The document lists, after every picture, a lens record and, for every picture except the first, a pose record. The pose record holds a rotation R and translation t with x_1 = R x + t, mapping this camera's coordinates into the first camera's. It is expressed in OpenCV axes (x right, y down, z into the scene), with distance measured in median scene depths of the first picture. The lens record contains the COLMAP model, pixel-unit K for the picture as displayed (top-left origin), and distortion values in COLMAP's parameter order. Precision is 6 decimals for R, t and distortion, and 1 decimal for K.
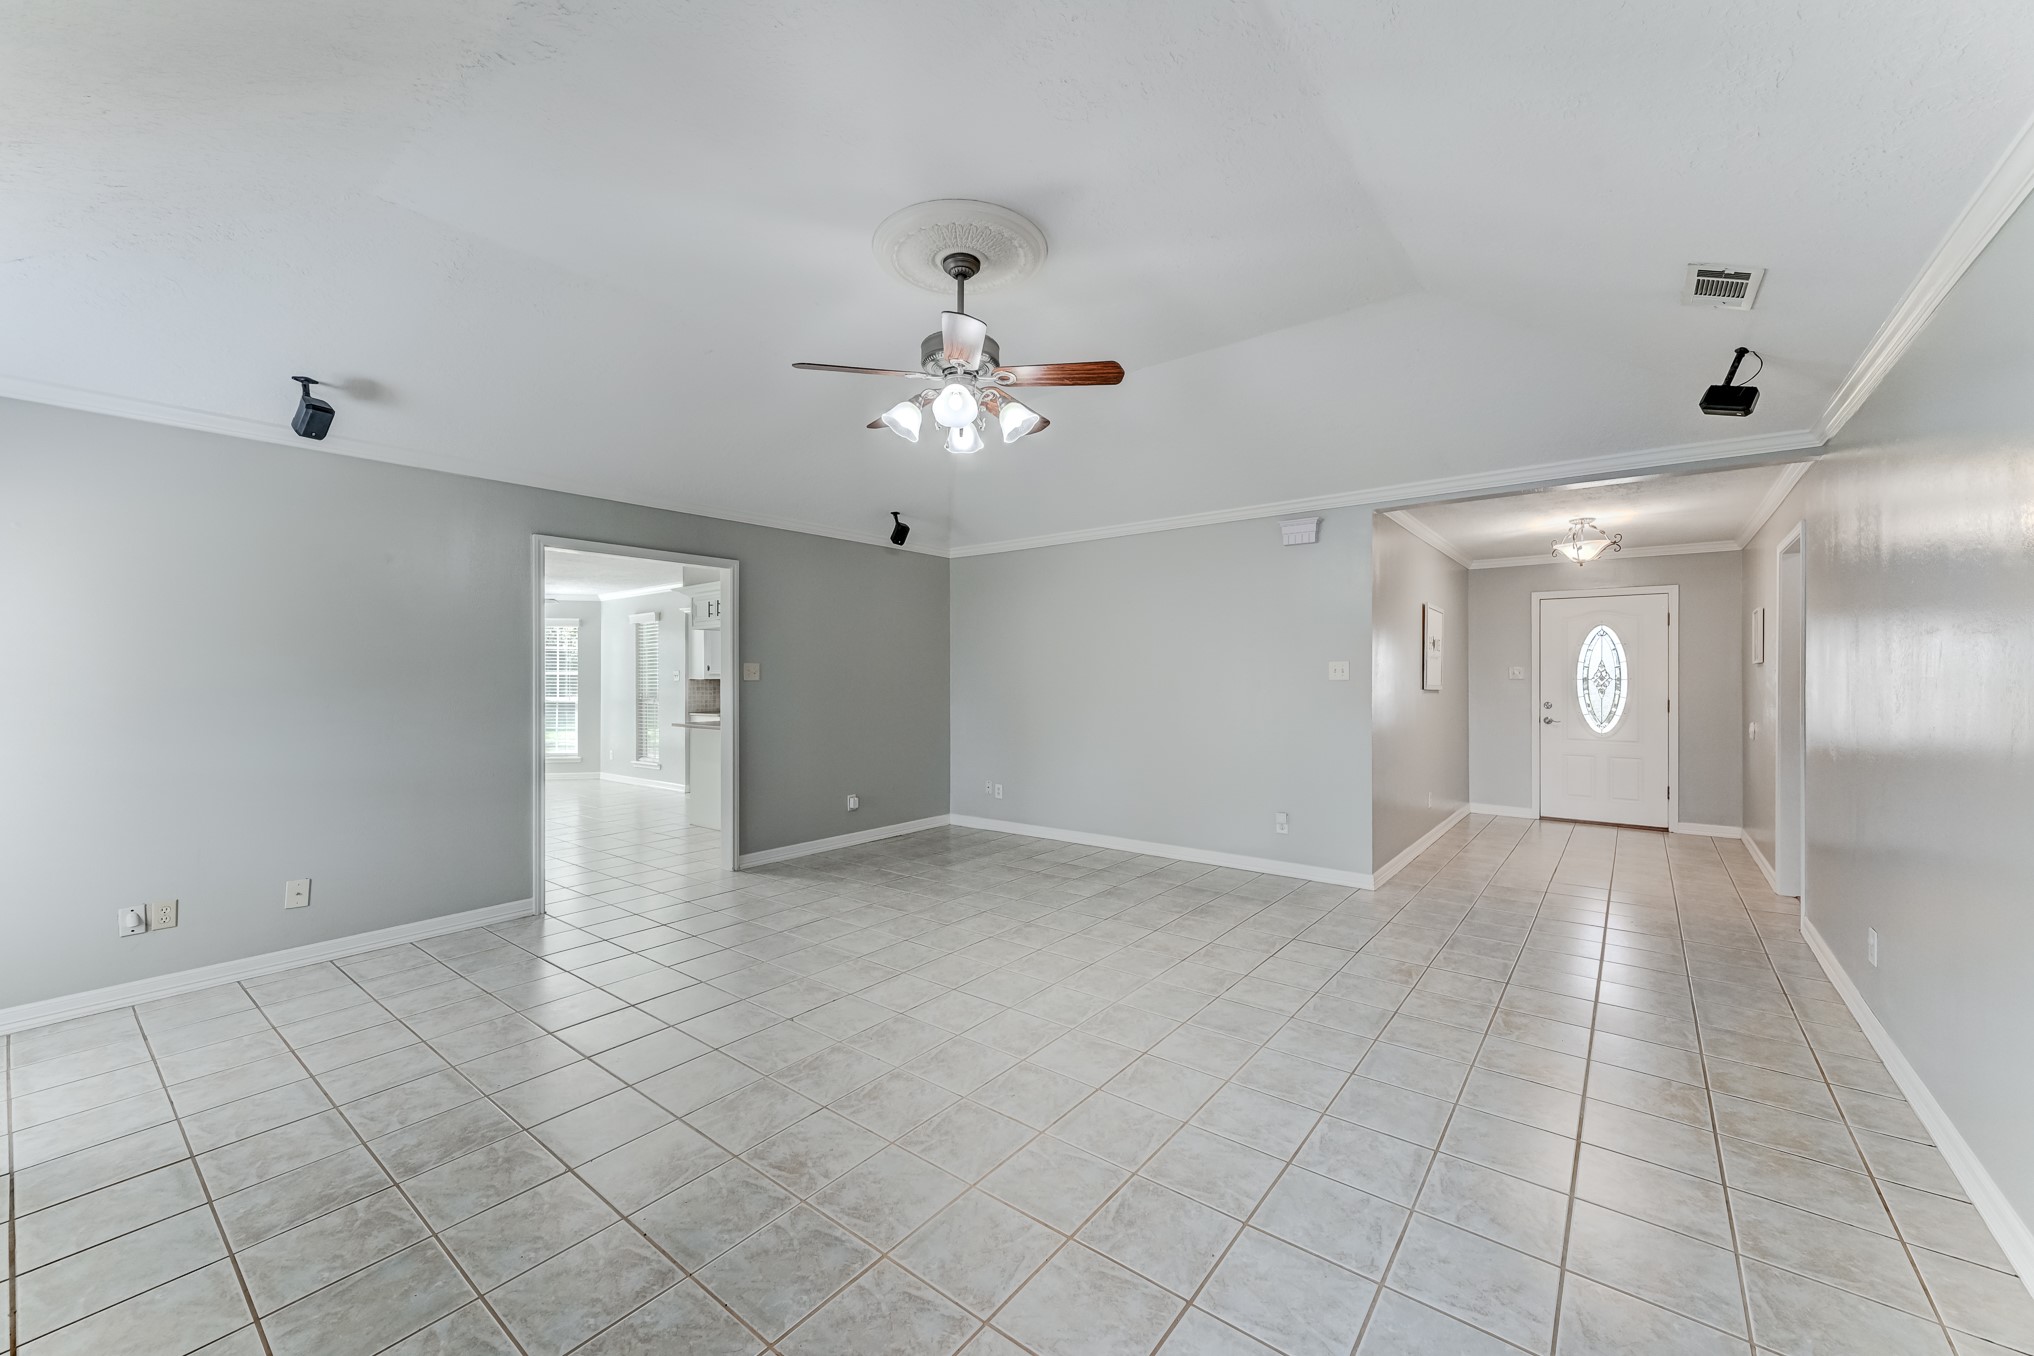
lens RADIAL K [[792.7, 0, 1014.3], [0, 792.7, 662.7], [0, 0, 1]] dist [0.007002, 0.000966]
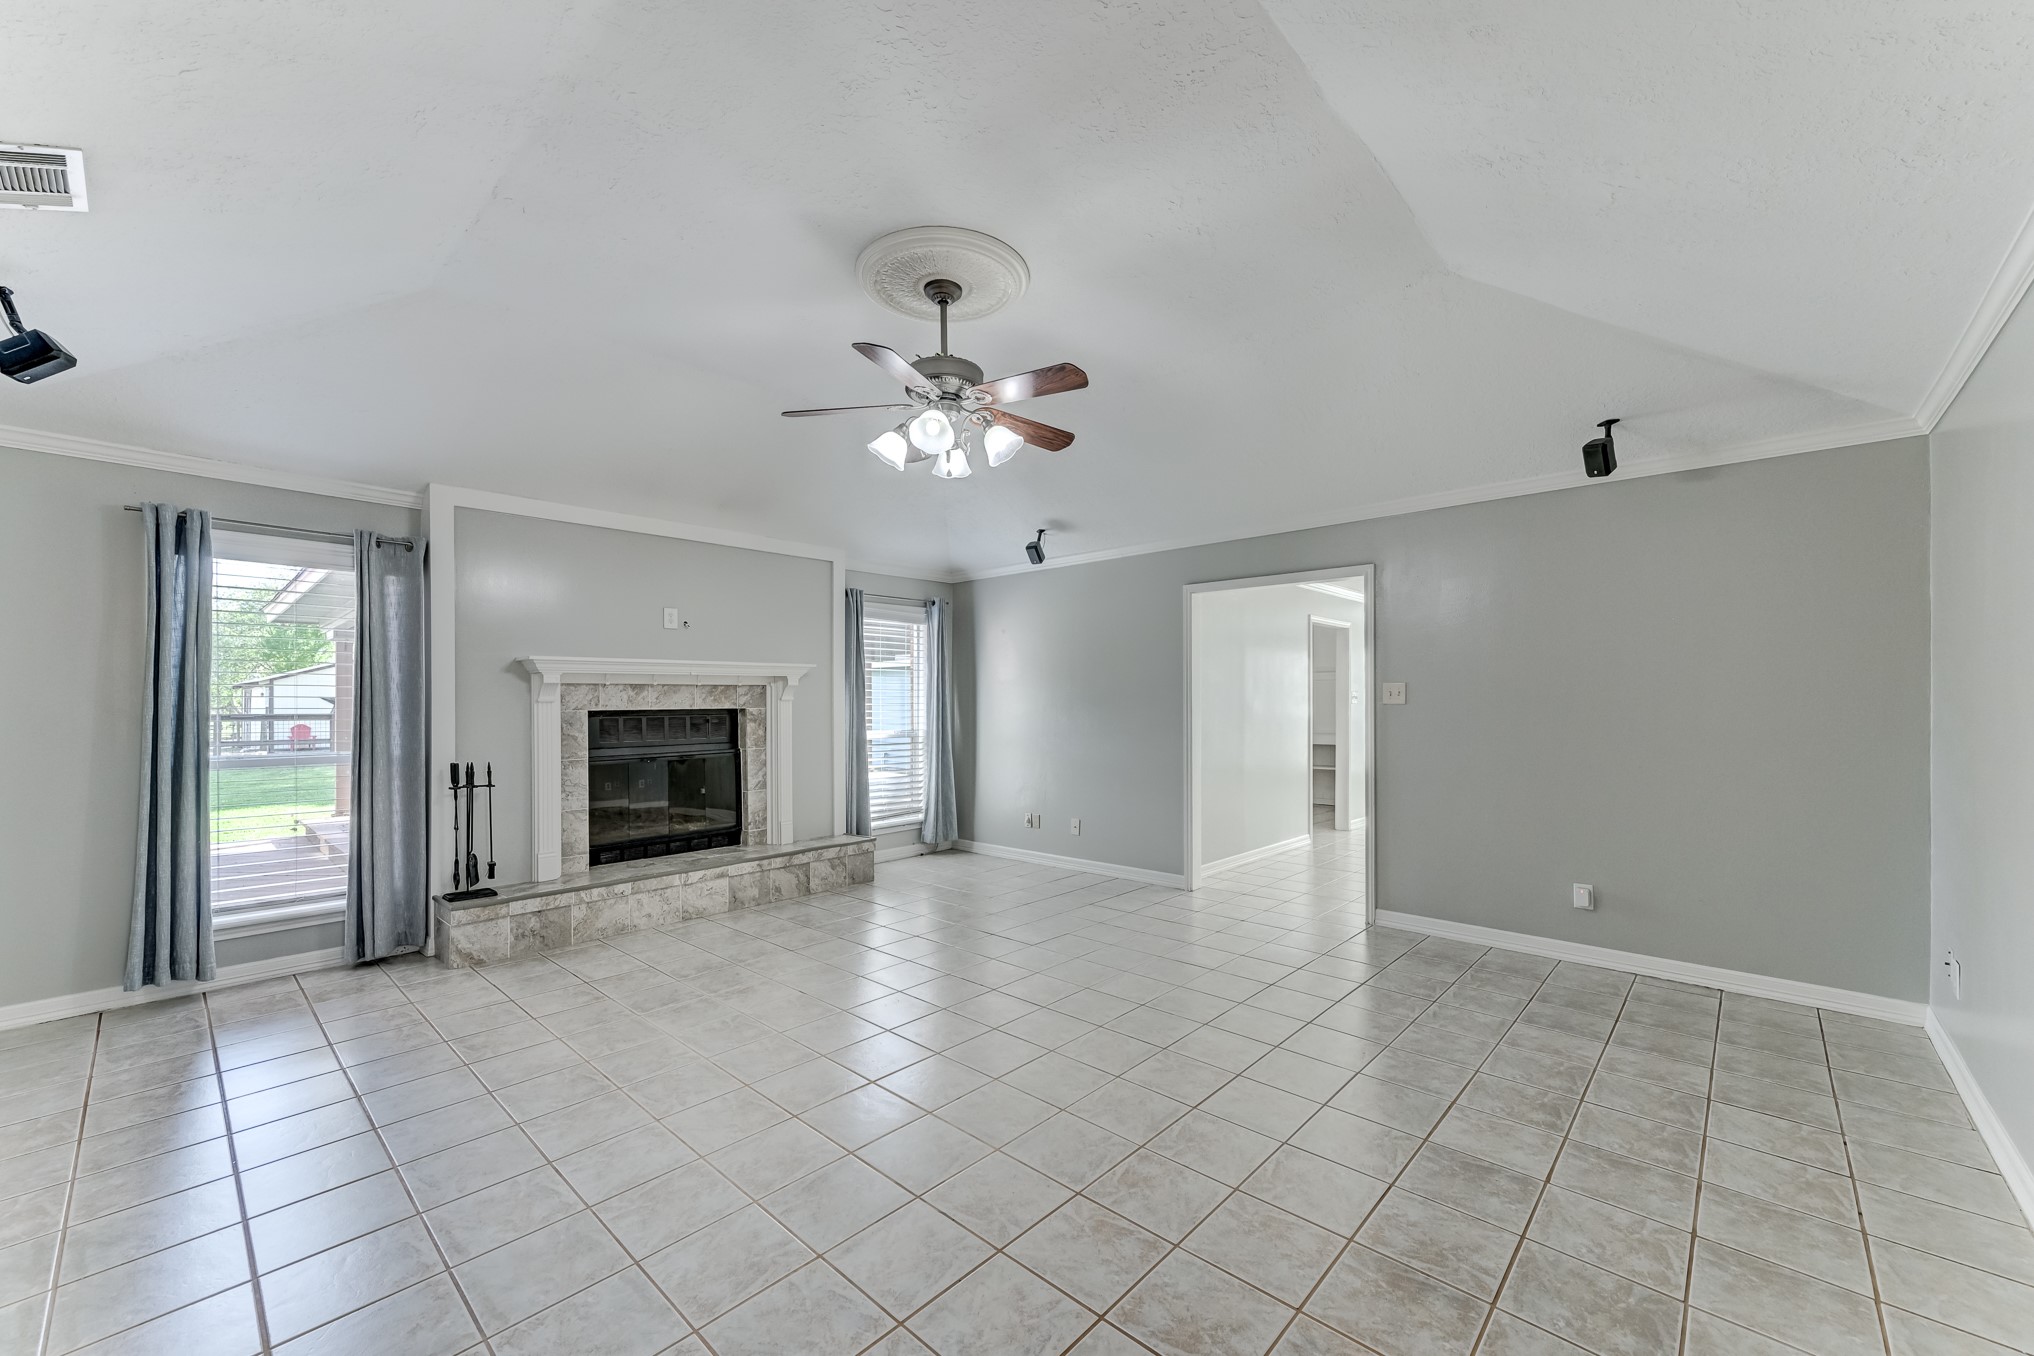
lens RADIAL K [[792.7, 0, 1018.7], [0, 792.7, 697.0], [0, 0, 1]] dist [0.007002, 0.000966]
pose [[-0.081186, 0.000799, -0.996699, 0.785908], [0.021717, 0.999764, -0.000967, 0.010227], [0.996462, -0.021724, -0.081184, 0.997464]]
